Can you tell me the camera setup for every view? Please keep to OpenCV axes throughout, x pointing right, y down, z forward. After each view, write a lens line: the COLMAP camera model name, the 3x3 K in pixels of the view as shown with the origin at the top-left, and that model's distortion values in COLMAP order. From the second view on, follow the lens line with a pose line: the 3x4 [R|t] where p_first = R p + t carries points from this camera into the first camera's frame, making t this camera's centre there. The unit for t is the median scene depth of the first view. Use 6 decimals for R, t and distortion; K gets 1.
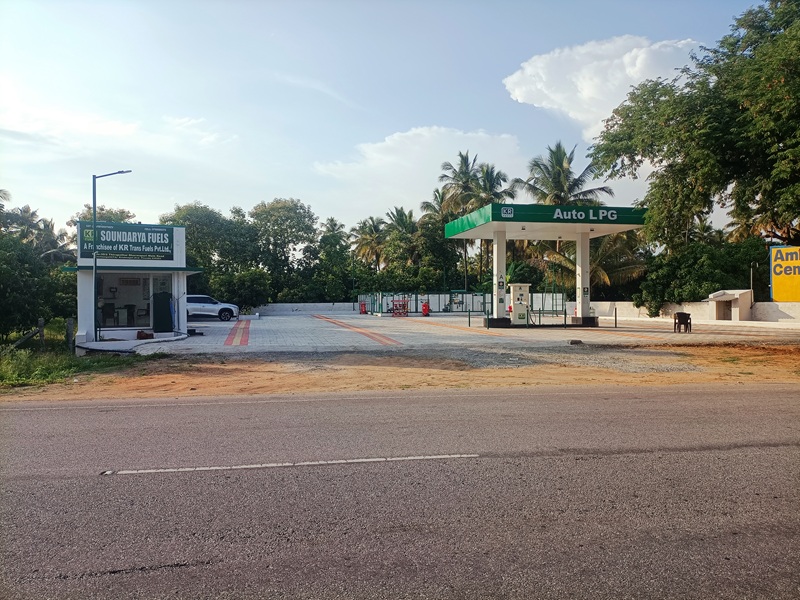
lens RADIAL K [[604.9, 0, 400.0], [0, 604.9, 300.0], [0, 0, 1]] dist [0.027235, -0.047799]
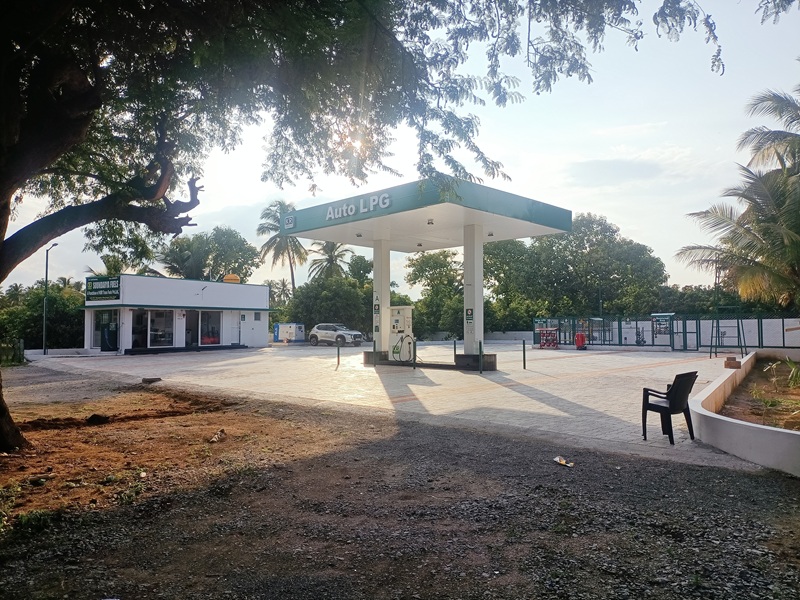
lens RADIAL K [[604.9, 0, 400.0], [0, 604.9, 300.0], [0, 0, 1]] dist [0.027235, -0.047799]
pose [[0.563160, -0.040860, -0.825337, 0.984787], [0.003382, 0.998882, -0.047144, 0.000710], [0.826341, 0.023758, 0.562669, 0.697855]]
